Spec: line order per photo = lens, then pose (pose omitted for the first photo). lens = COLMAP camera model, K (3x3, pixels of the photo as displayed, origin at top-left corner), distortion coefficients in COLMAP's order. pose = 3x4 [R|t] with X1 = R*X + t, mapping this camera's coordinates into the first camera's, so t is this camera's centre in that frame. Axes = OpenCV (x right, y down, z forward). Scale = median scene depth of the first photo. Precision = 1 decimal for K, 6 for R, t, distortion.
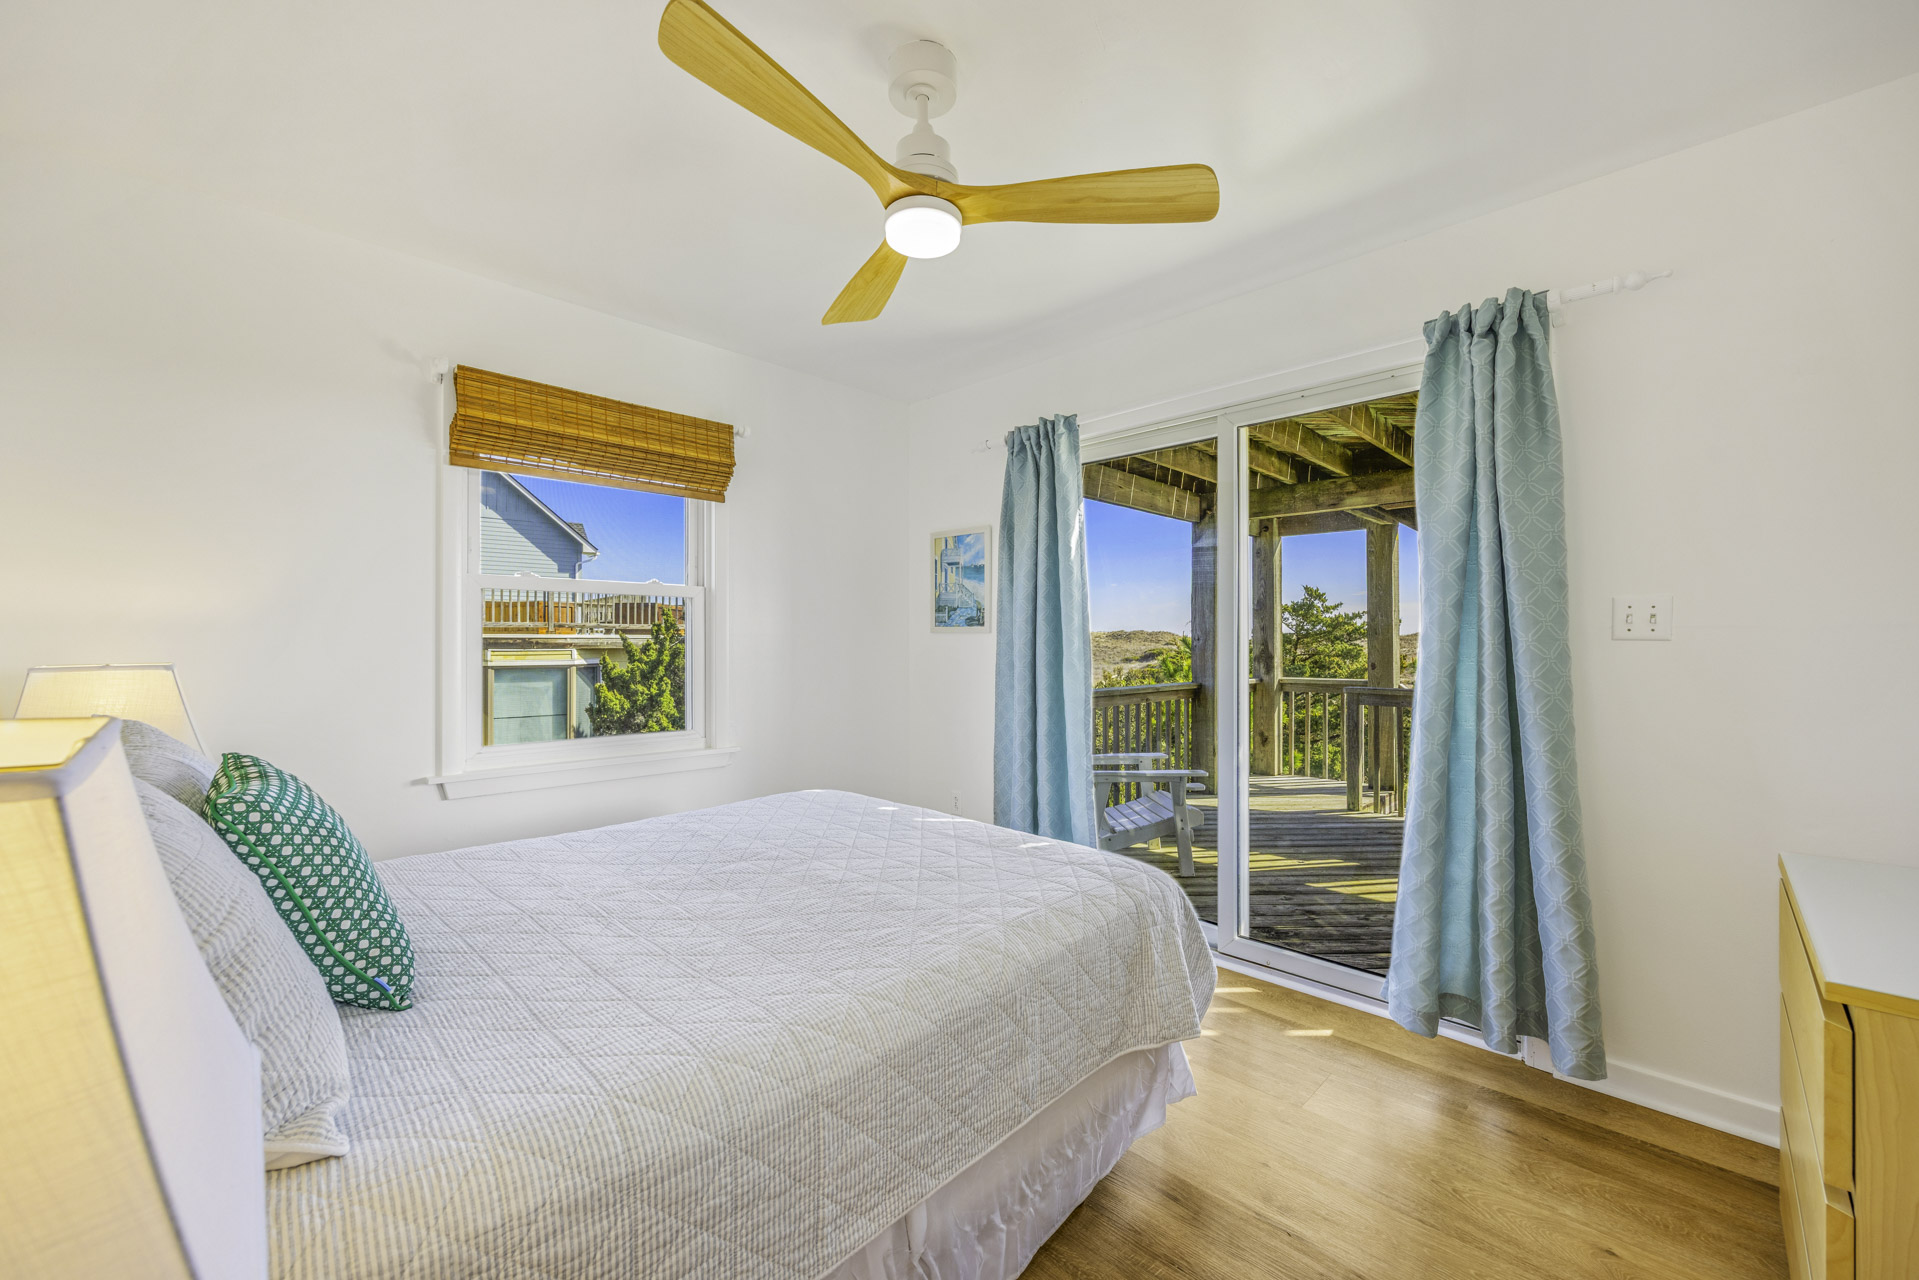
lens RADIAL K [[748.4, 0, 954.9], [0, 748.4, 637.1], [0, 0, 1]] dist [-0.003204, -0.000209]
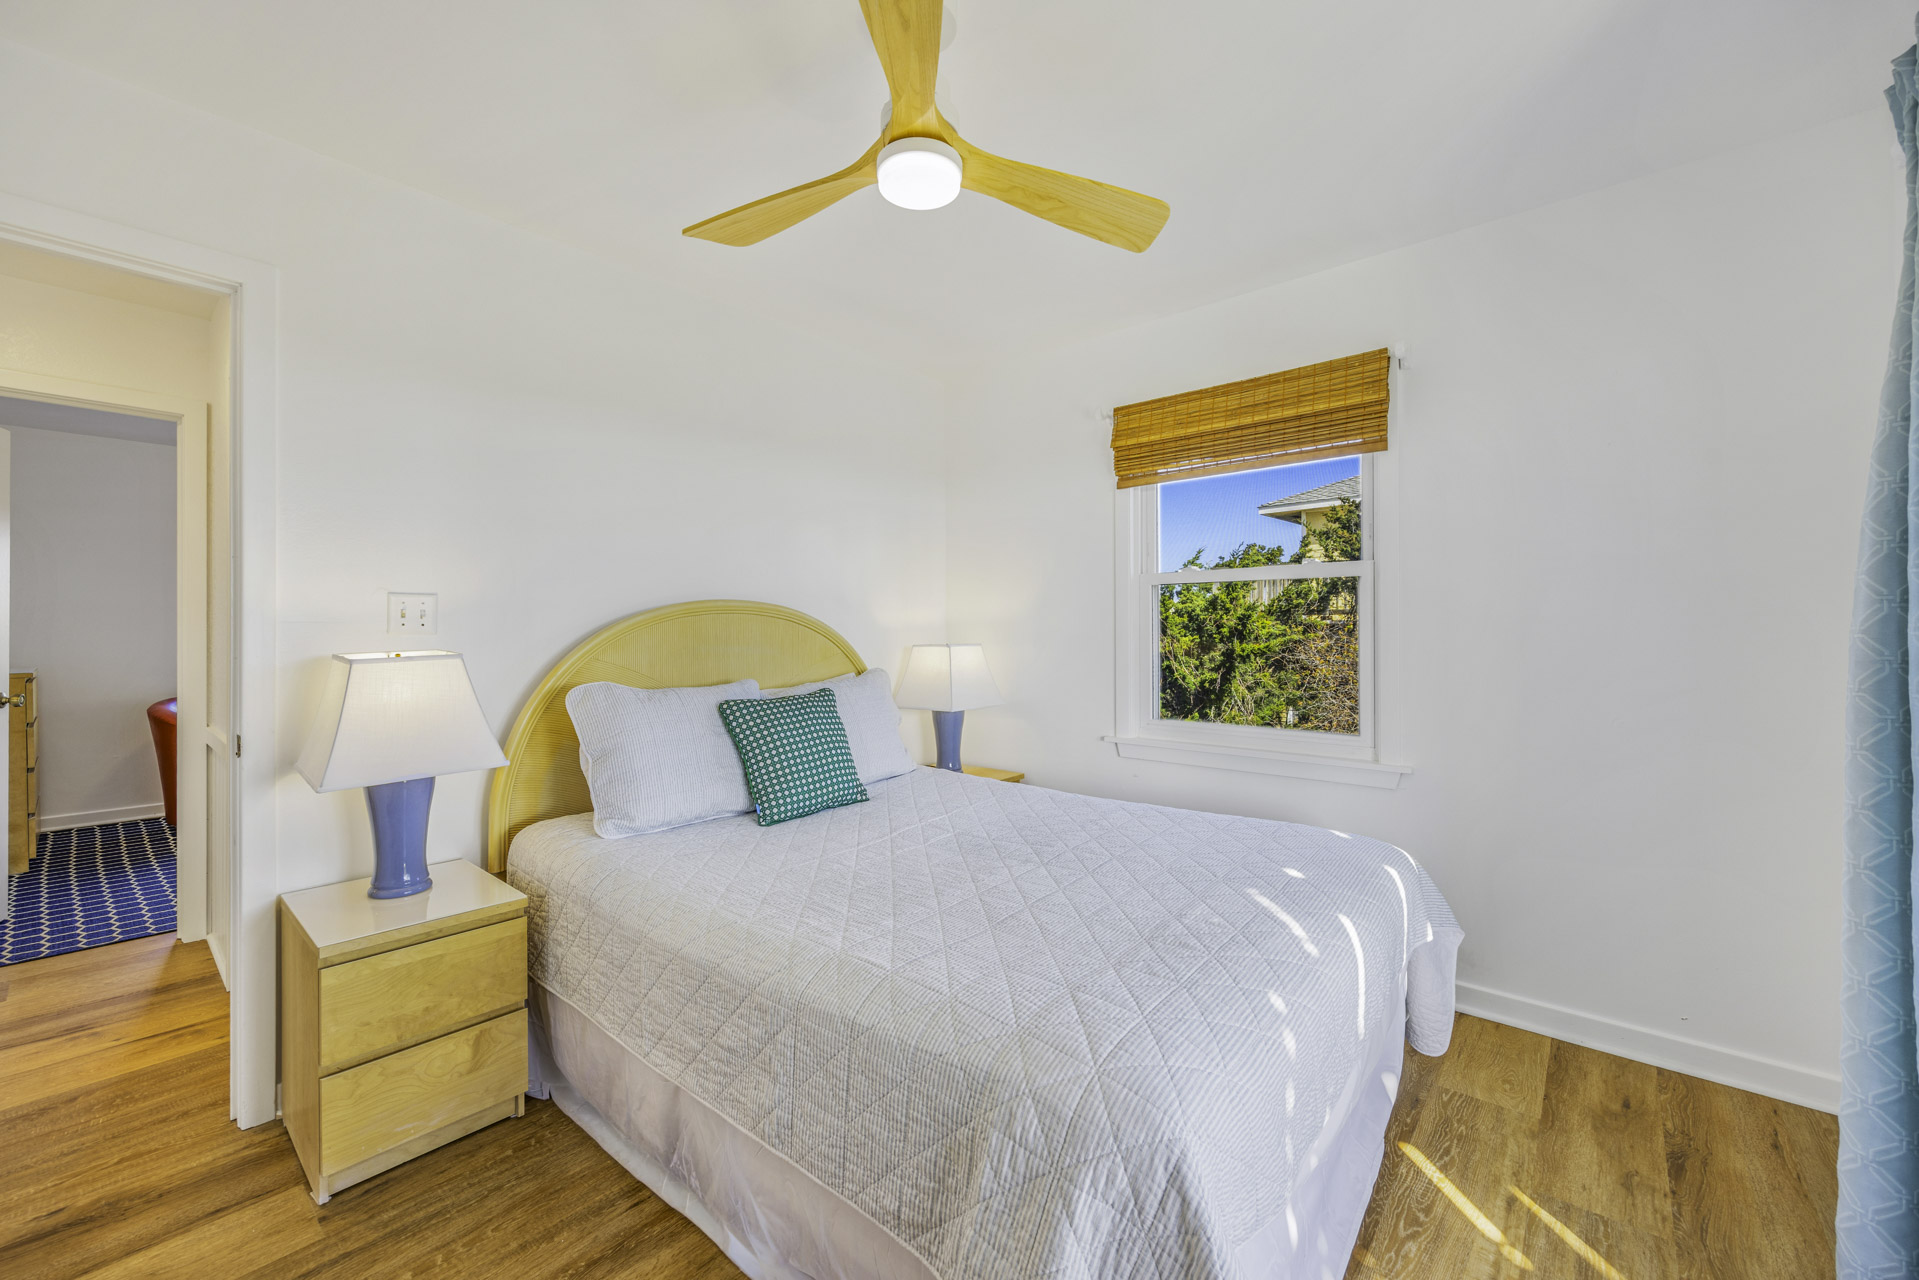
lens RADIAL K [[761.9, 0, 955.0], [0, 761.9, 633.3], [0, 0, 1]] dist [0.000316, 0.000088]
pose [[0.066910, 0.002430, -0.997756, 0.527123], [0.012810, 0.999913, 0.003294, 0.002562], [0.997677, -0.013001, 0.066873, 0.581602]]
